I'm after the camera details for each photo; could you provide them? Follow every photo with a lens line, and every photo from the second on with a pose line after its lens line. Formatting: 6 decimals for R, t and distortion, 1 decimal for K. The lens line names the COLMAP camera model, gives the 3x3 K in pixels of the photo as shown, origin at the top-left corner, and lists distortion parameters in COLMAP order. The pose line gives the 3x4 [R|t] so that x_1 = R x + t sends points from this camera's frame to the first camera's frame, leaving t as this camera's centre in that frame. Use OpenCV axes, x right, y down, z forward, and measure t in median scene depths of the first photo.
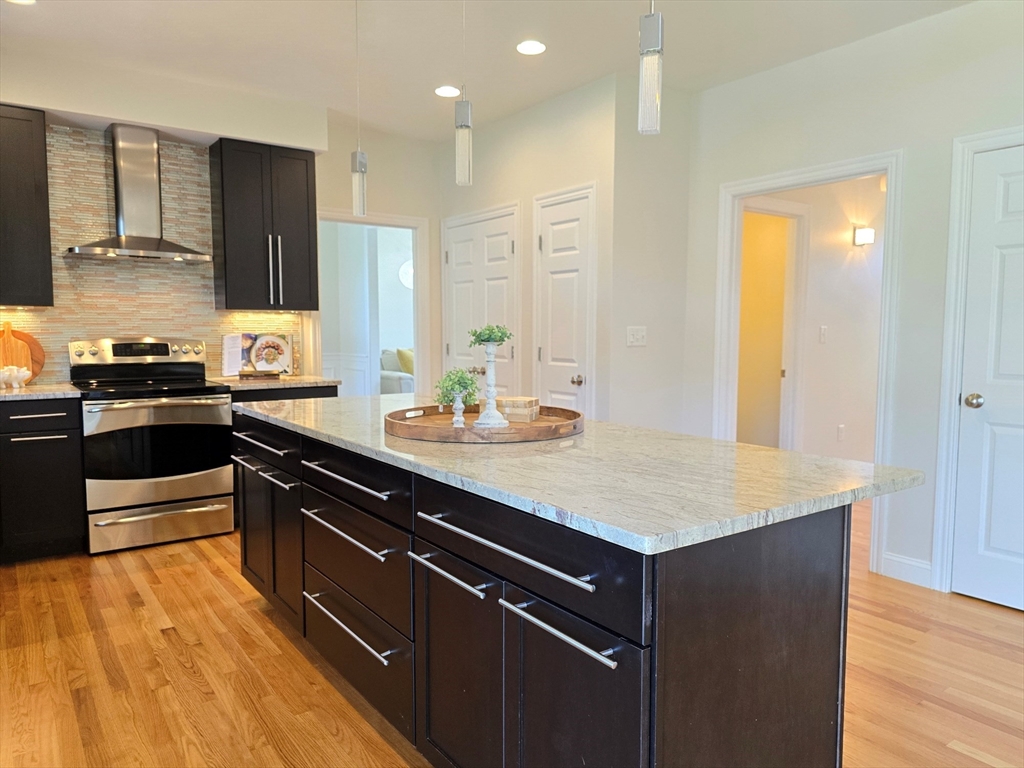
lens RADIAL K [[683.6, 0, 518.9], [0, 683.6, 387.2], [0, 0, 1]] dist [0.037259, -0.017702]
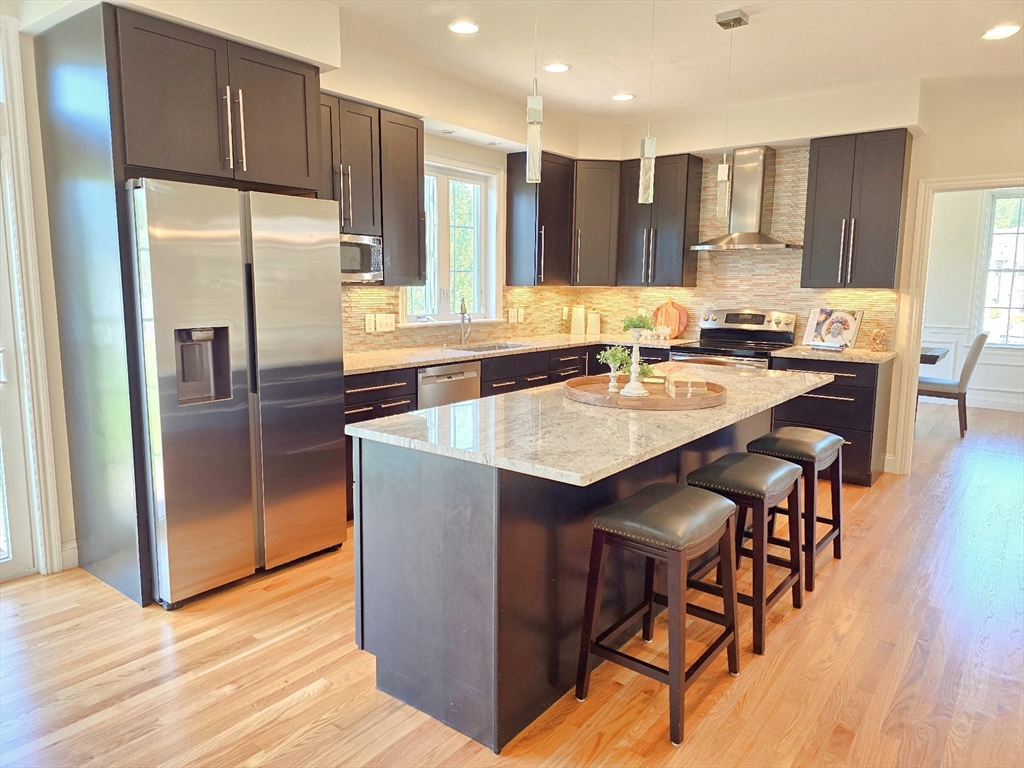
lens RADIAL K [[683.6, 0, 510.3], [0, 683.6, 375.8], [0, 0, 1]] dist [0.037259, -0.017702]
pose [[0.286856, 0.130002, -0.949112, 0.540151], [-0.091071, 0.989963, 0.108073, -0.045483], [0.953635, 0.055435, 0.295816, 0.192707]]
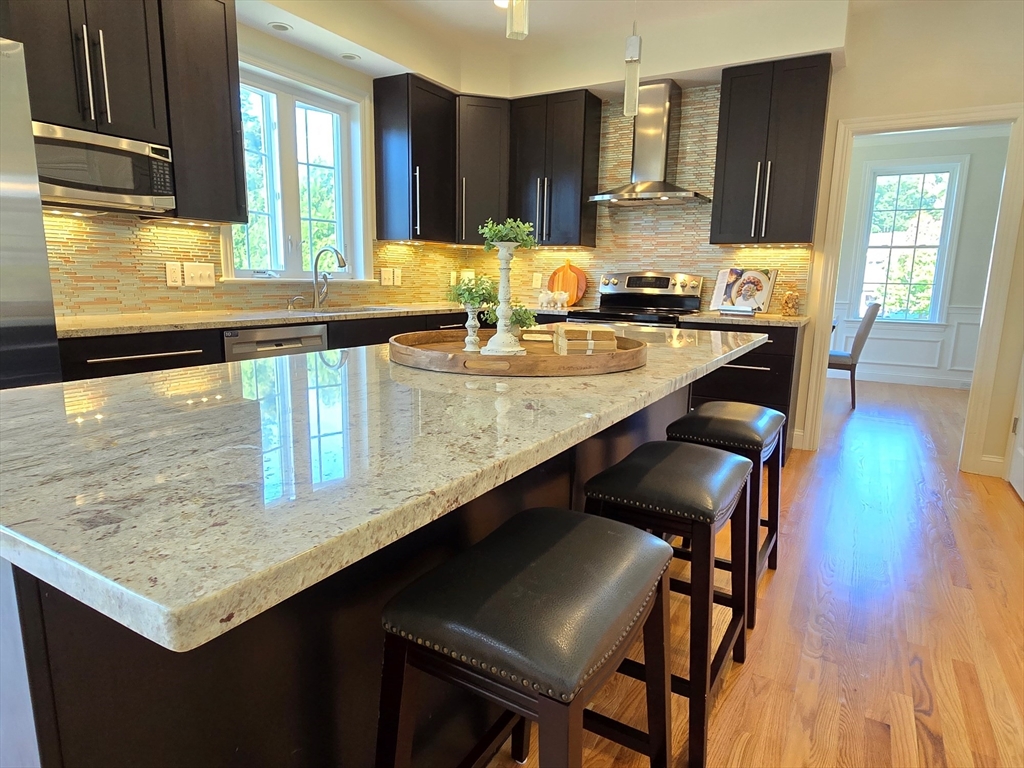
lens RADIAL K [[601.8, 0, 514.9], [0, 601.8, 390.7], [0, 0, 1]] dist [-0.001080, -0.003892]
pose [[0.412325, 0.172688, -0.894520, 0.287961], [-0.096259, 0.984633, 0.145714, -0.000490], [0.905937, 0.026024, 0.422612, 0.352644]]
